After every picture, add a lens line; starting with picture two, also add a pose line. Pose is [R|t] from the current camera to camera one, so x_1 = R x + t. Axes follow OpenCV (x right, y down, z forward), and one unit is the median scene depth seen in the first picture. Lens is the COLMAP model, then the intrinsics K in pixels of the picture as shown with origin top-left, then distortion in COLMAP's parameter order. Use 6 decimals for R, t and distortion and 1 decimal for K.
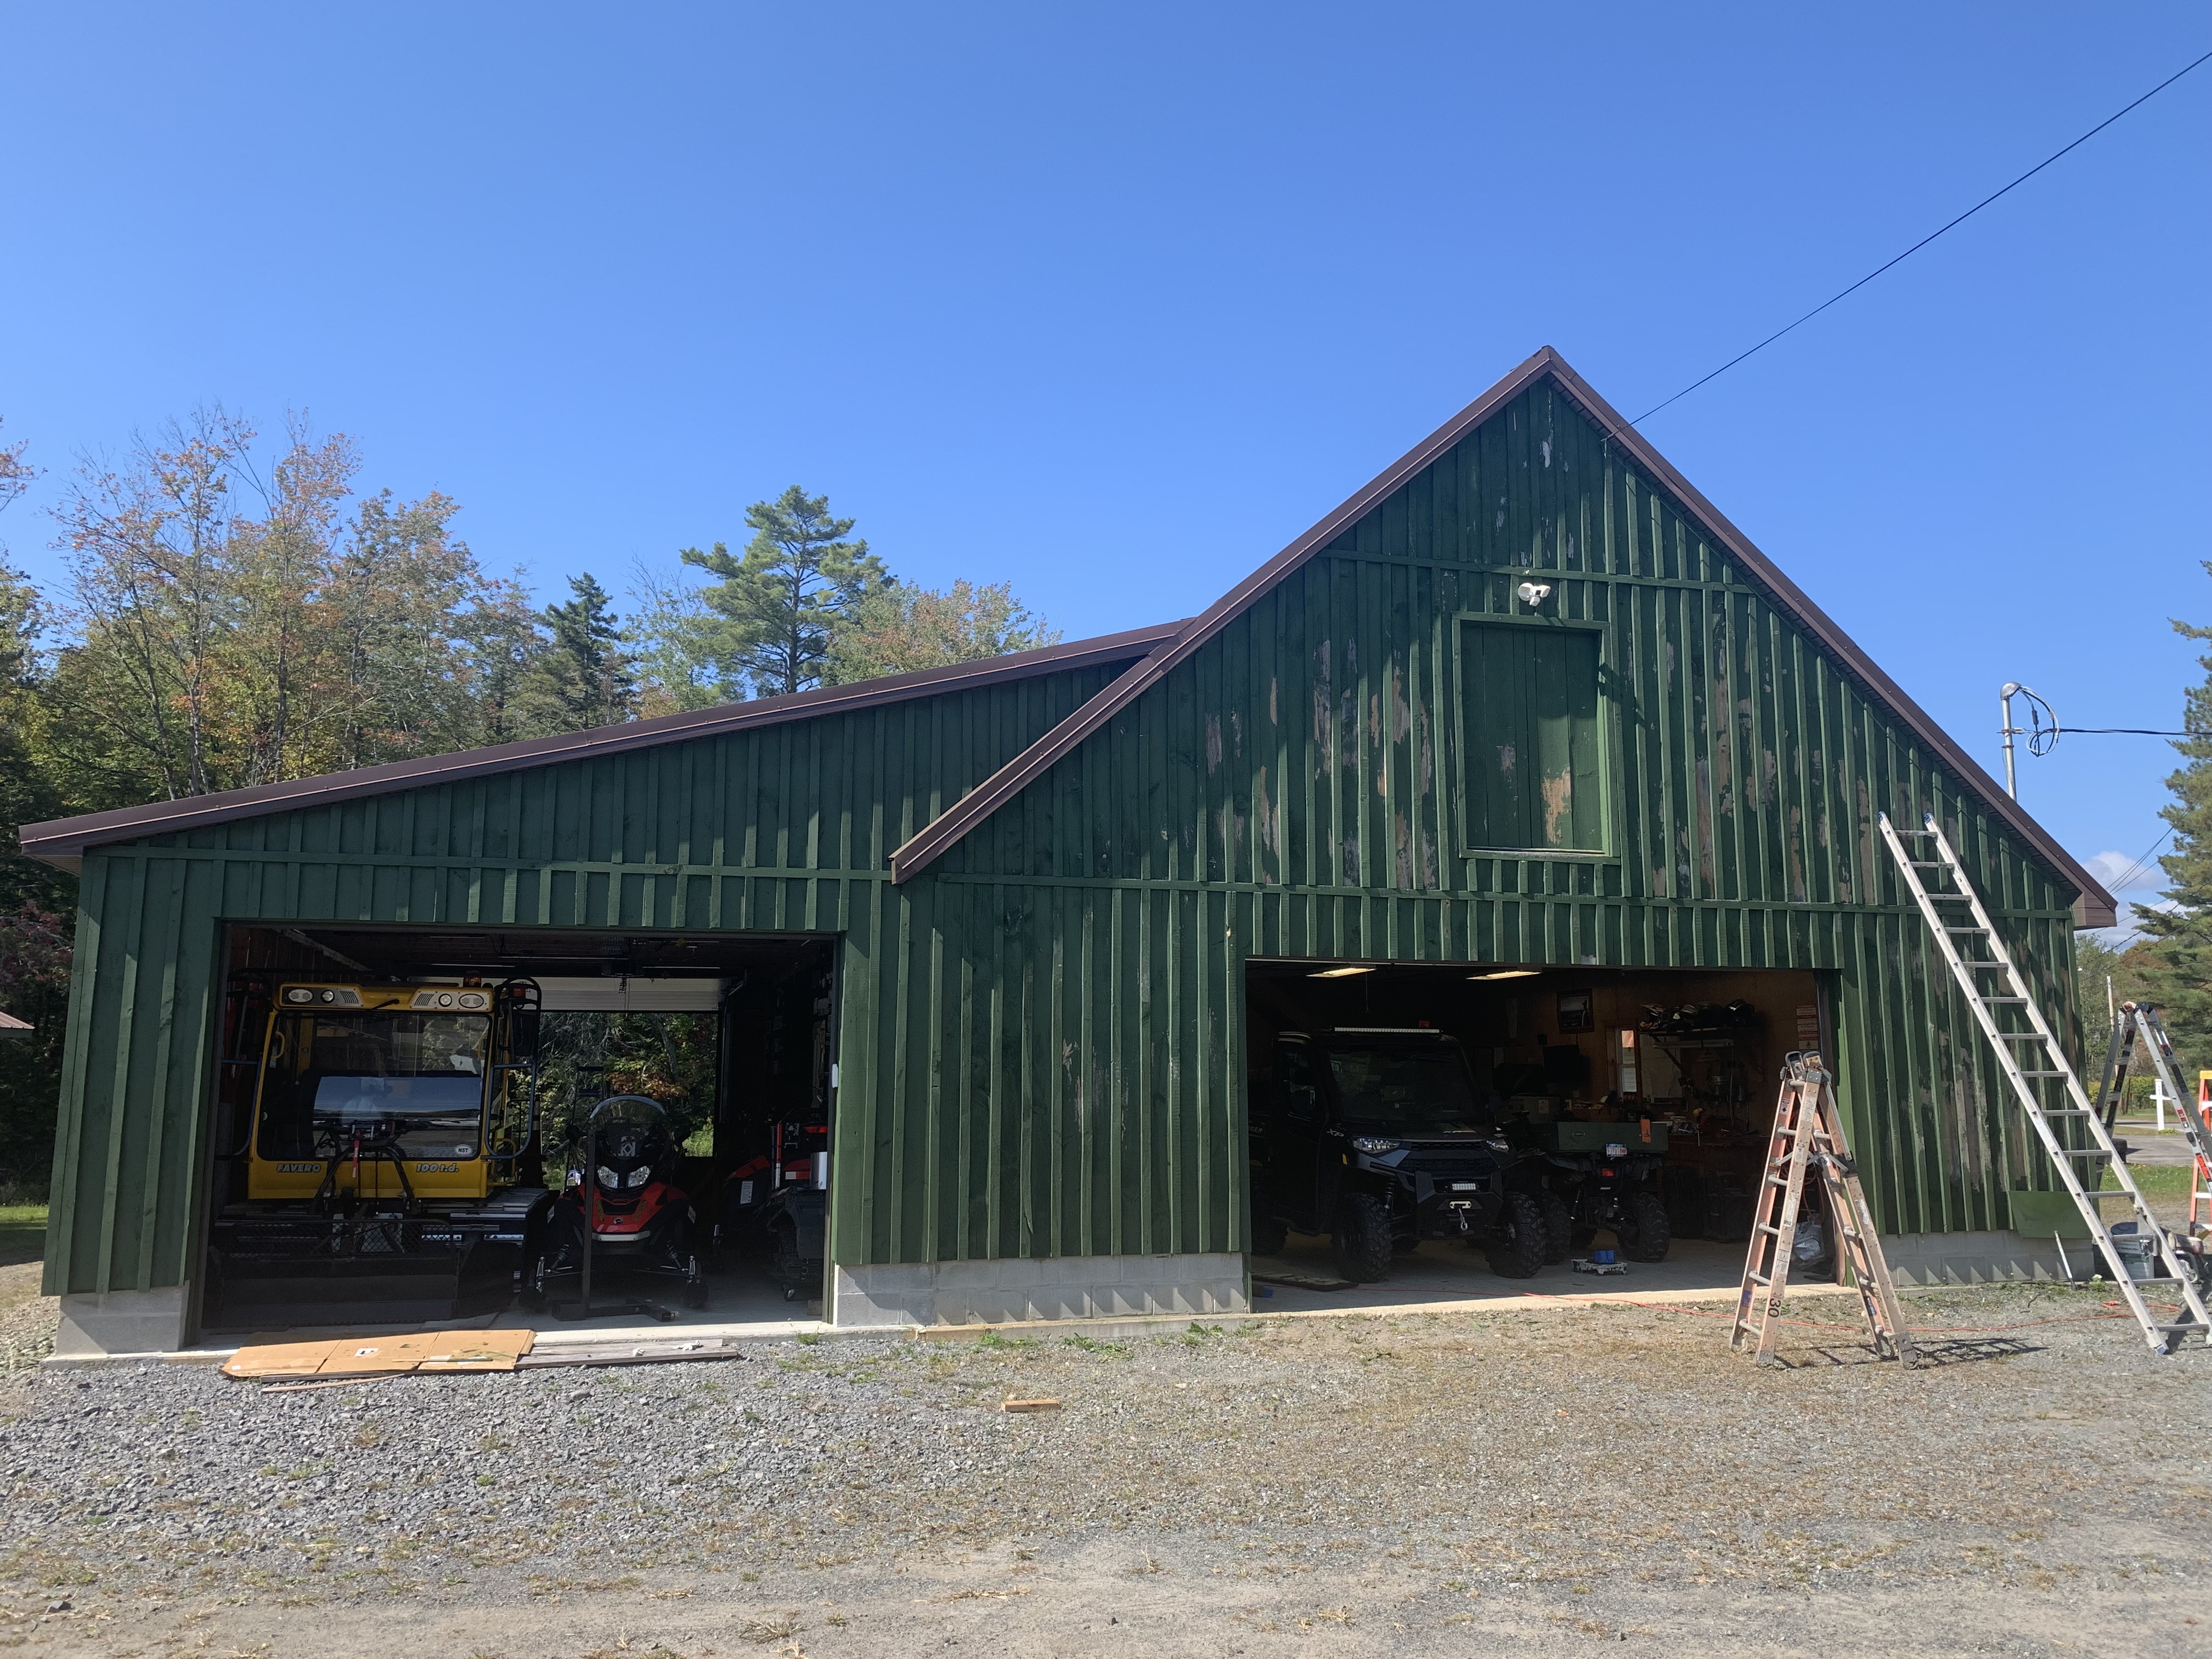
lens RADIAL K [[1707.4, 0, 1118.4], [0, 1707.4, 823.3], [0, 0, 1]] dist [0.013002, -0.001916]
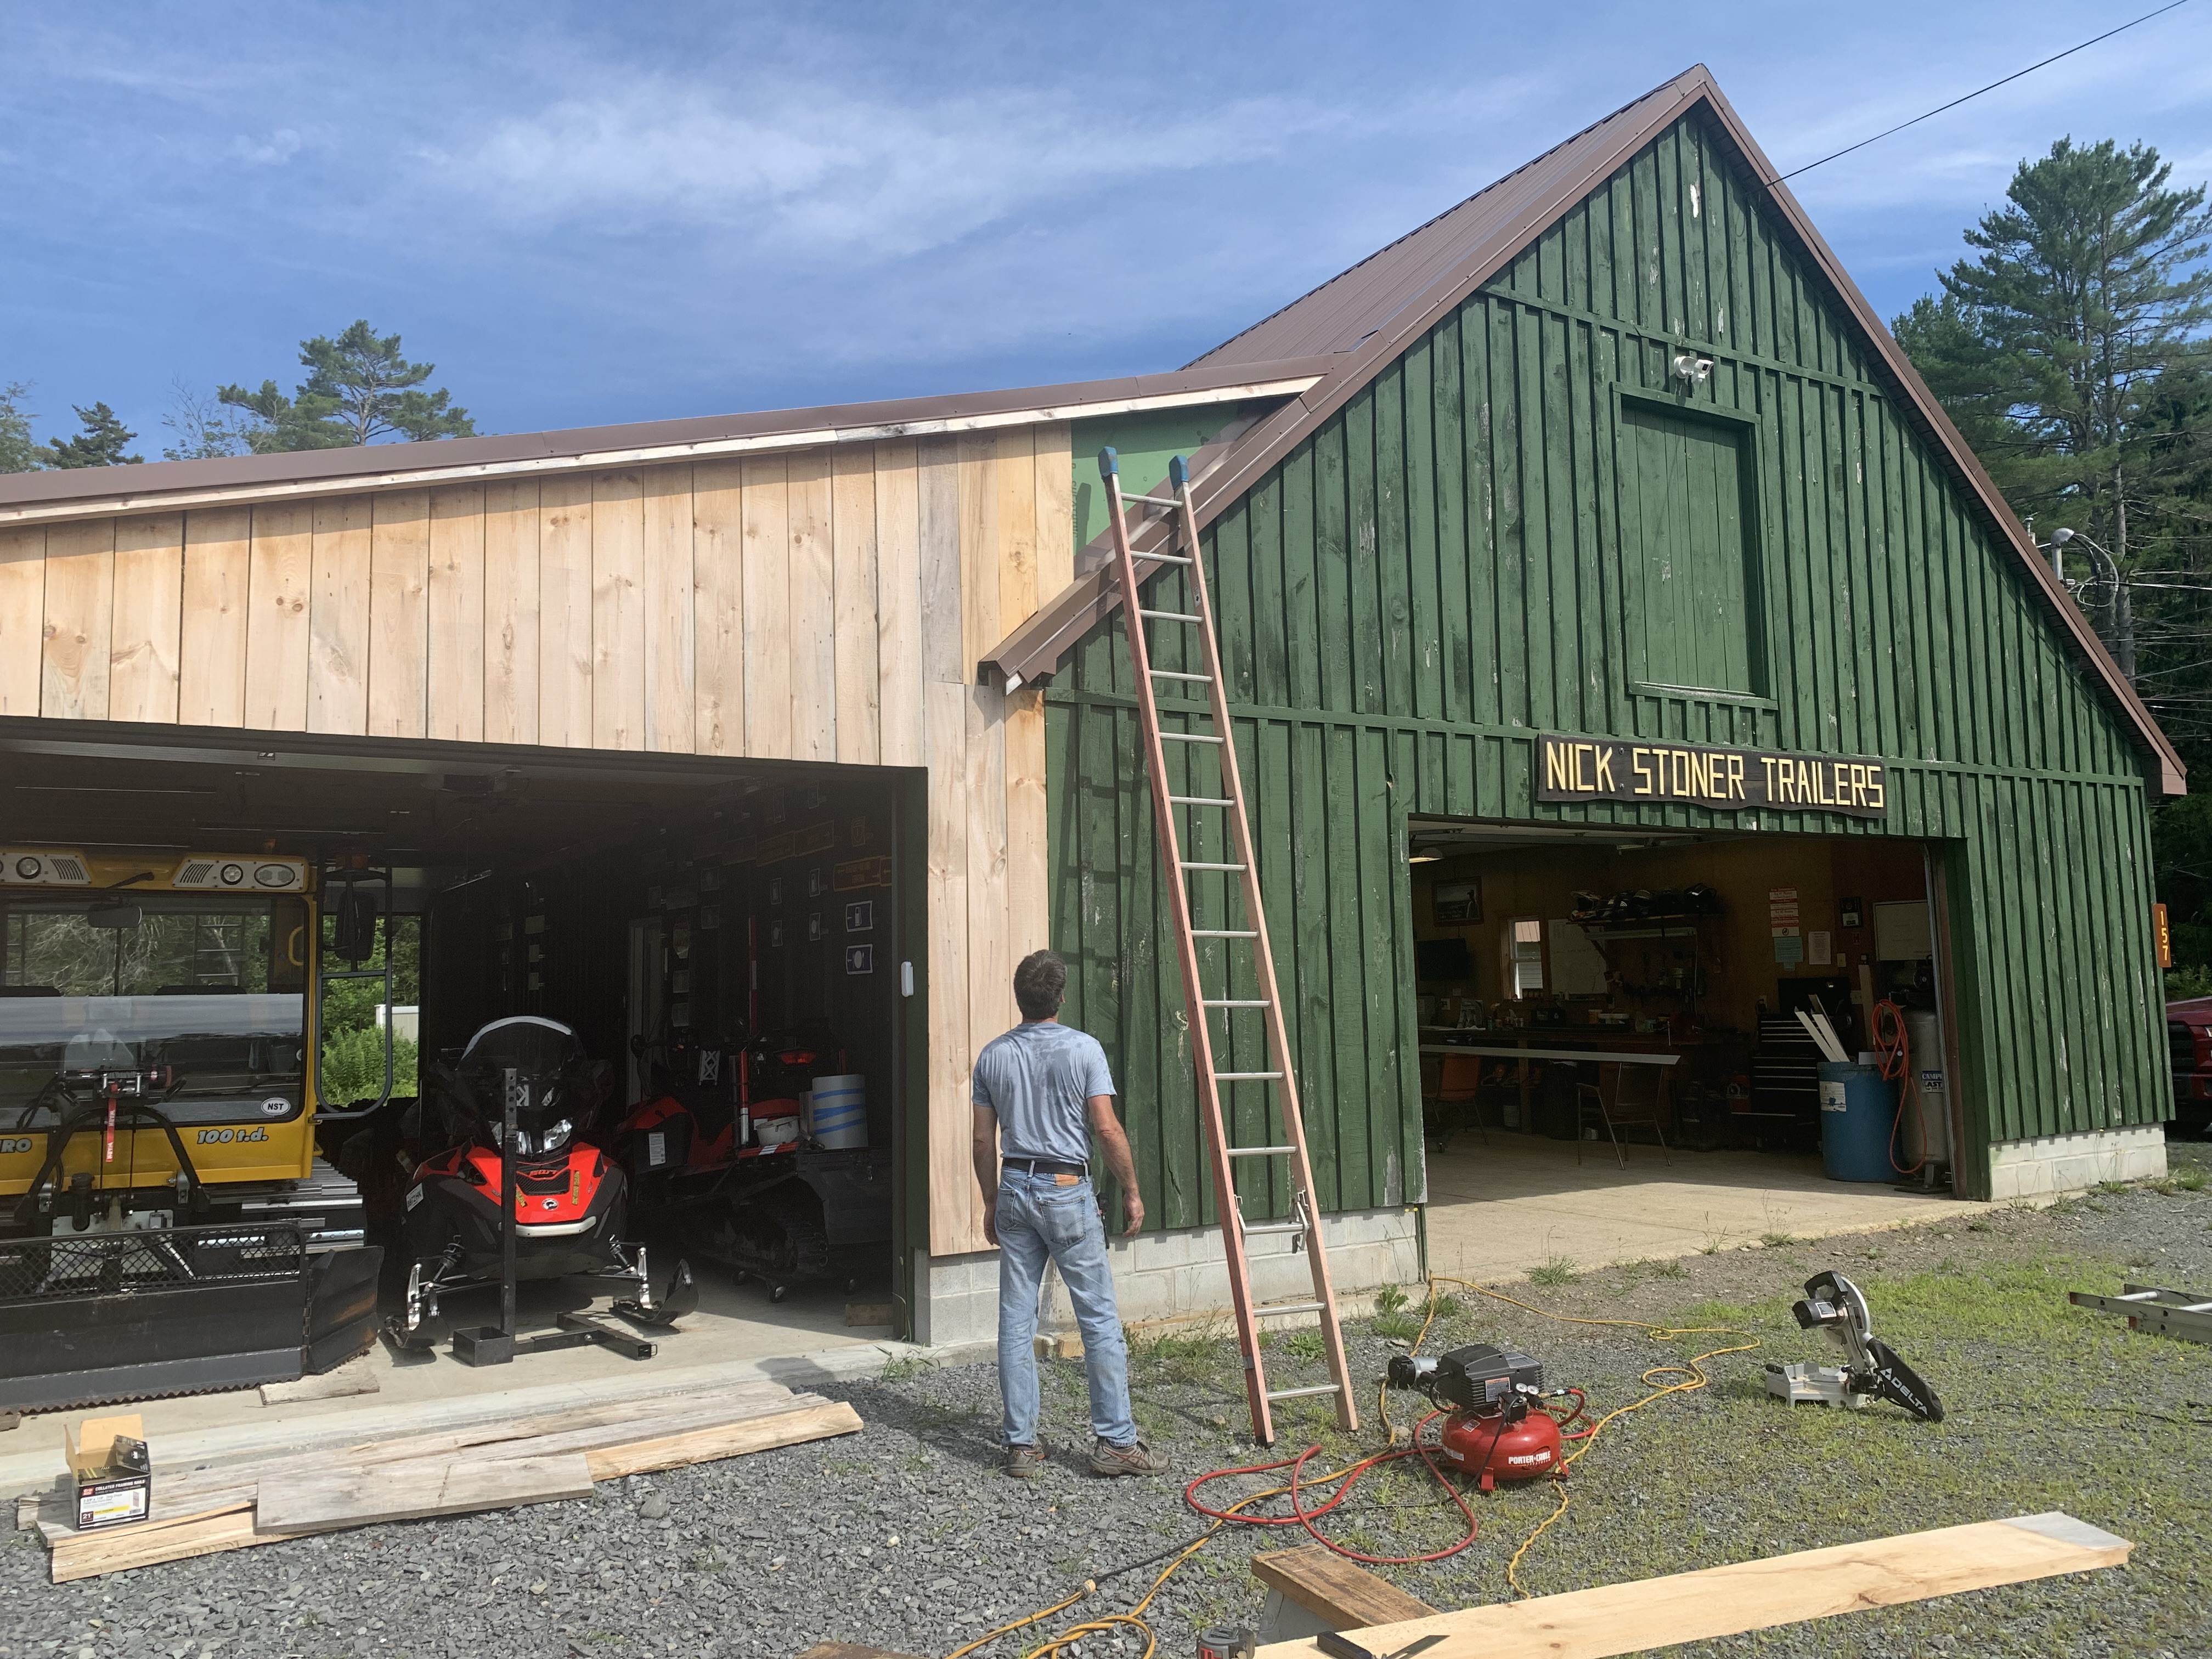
lens RADIAL K [[1707.4, 0, 1118.4], [0, 1707.4, 823.3], [0, 0, 1]] dist [0.013002, -0.001916]
pose [[0.967194, 0.005181, 0.253984, -0.213184], [-0.018403, 0.998594, 0.049713, 0.041821], [-0.253370, -0.052757, 0.965930, 0.270782]]
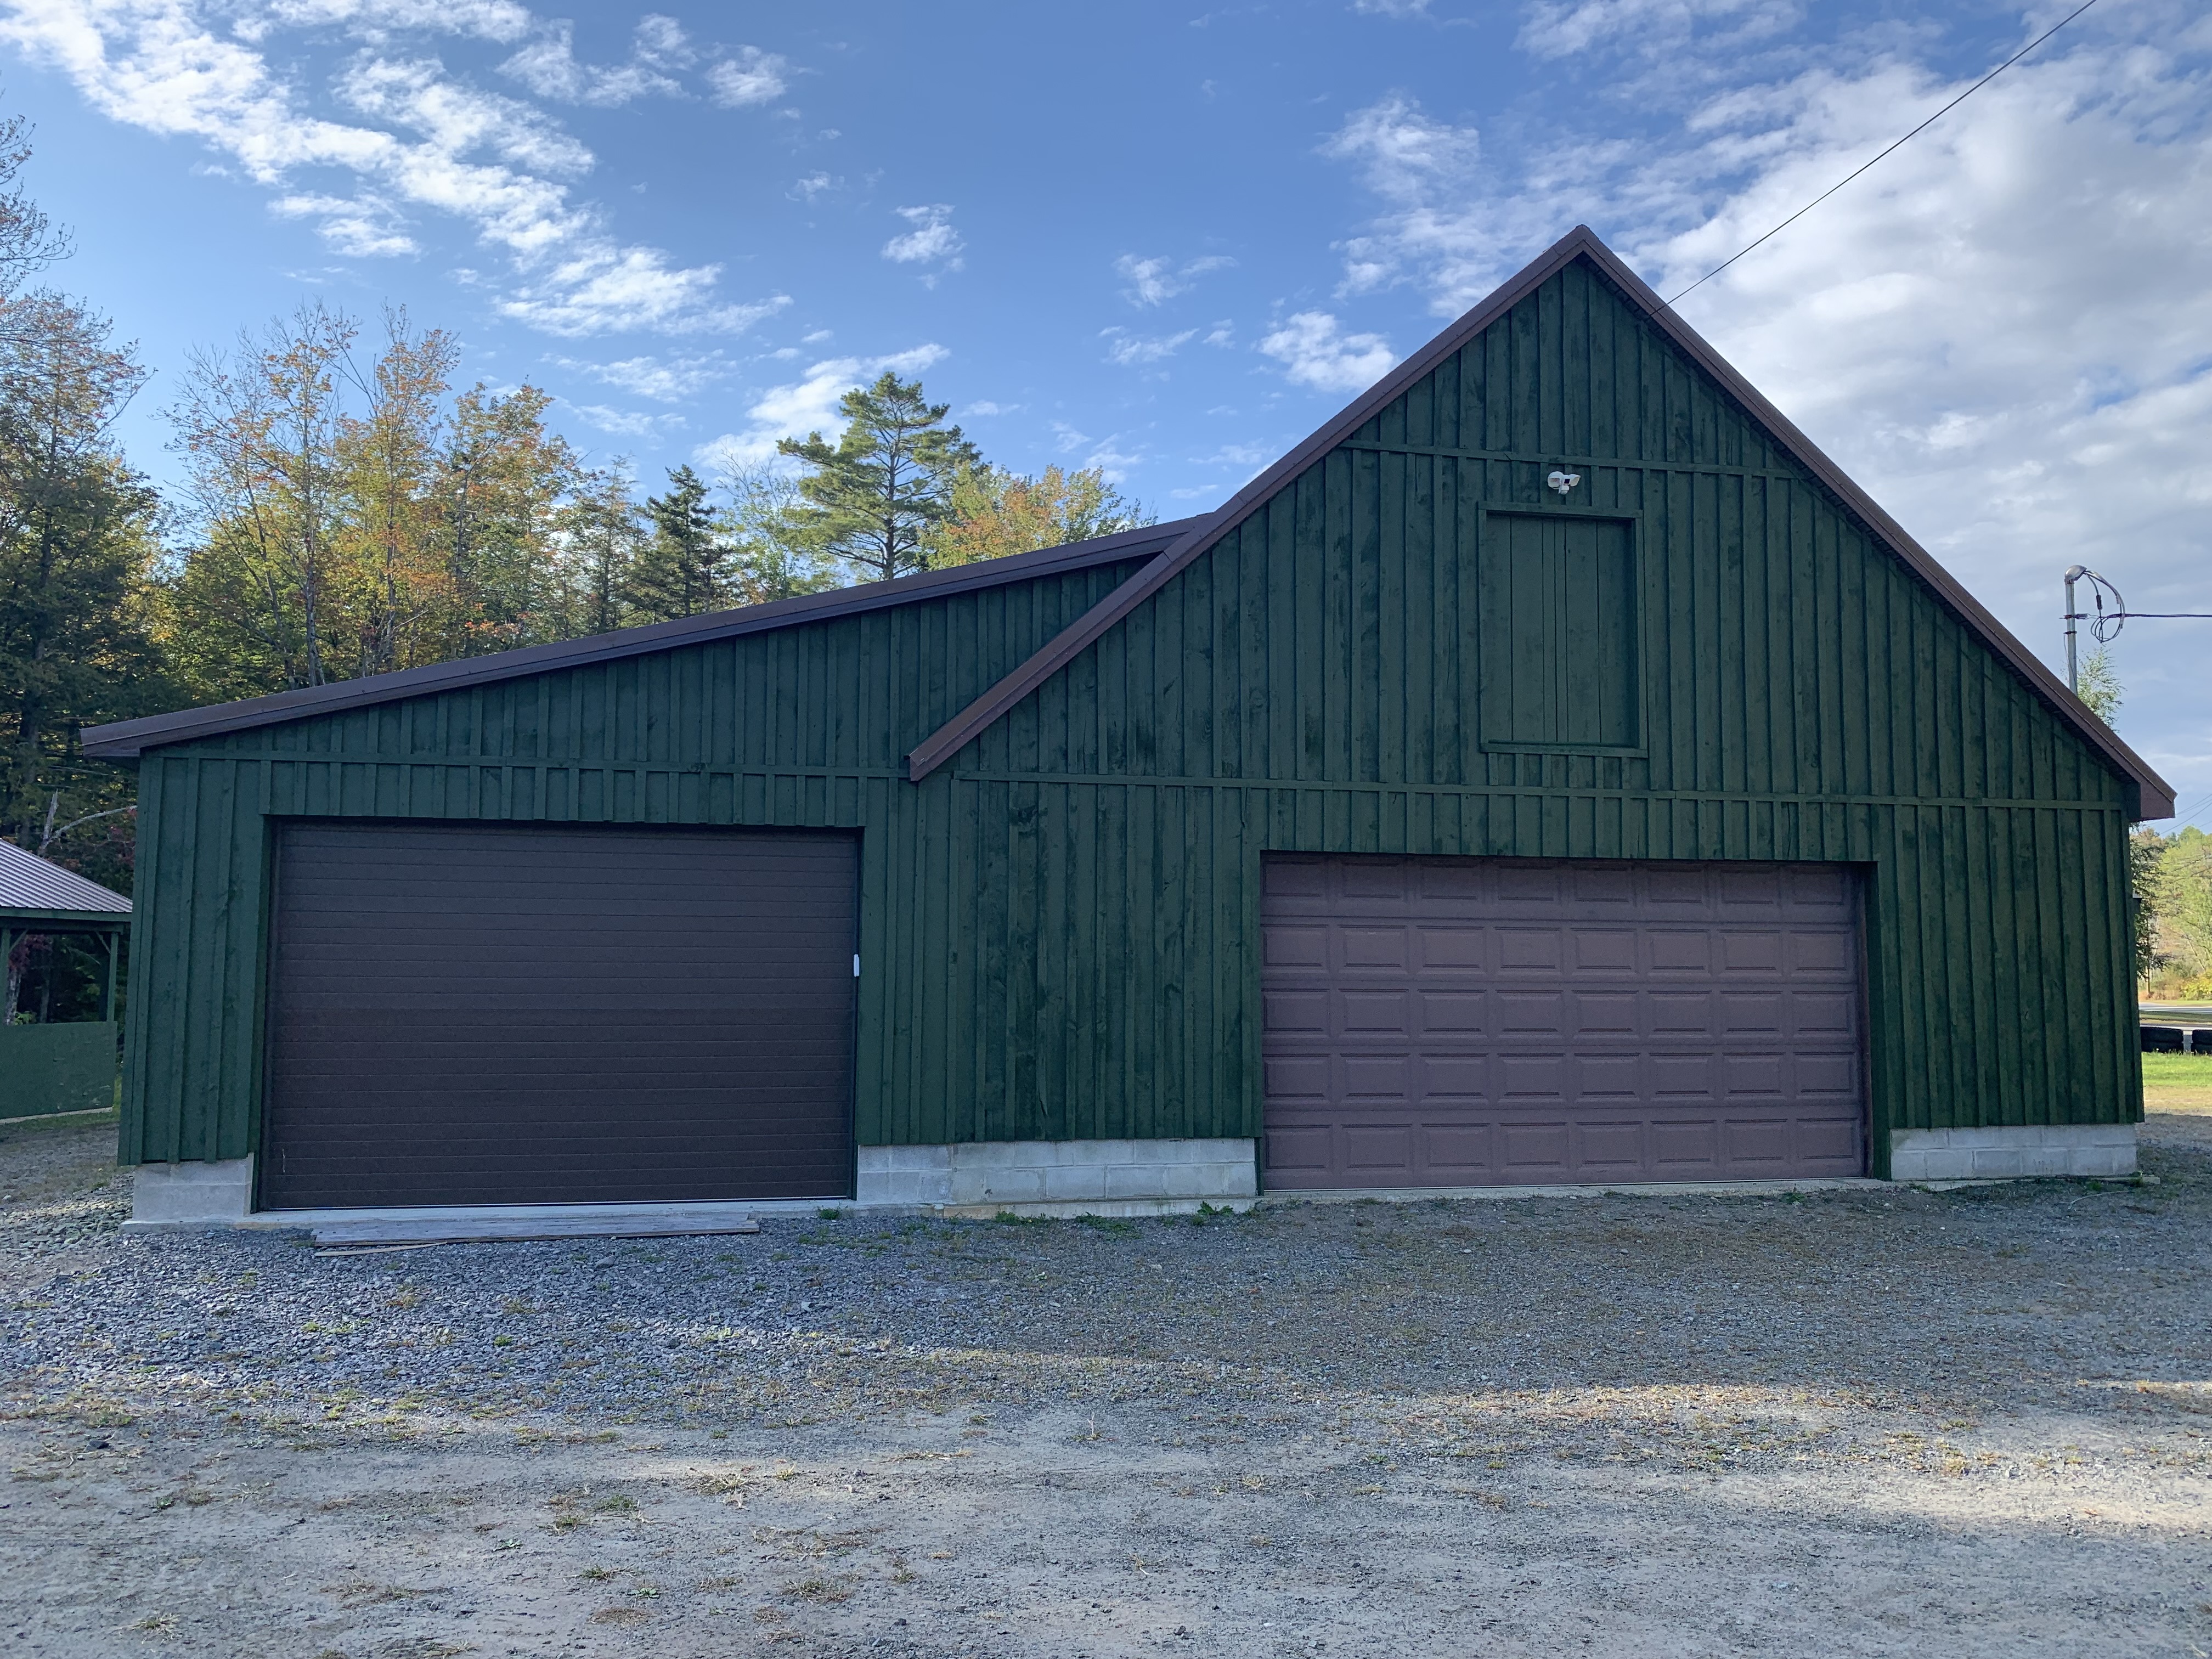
lens RADIAL K [[1706.1, 0, 1106.0], [0, 1706.1, 829.5], [0, 0, 1]] dist [0.016315, -0.002297]
pose [[0.997408, -0.000928, -0.071941, 0.049070], [0.006012, 0.997495, 0.070485, -0.005596], [0.071695, -0.070735, 0.994915, -0.010441]]
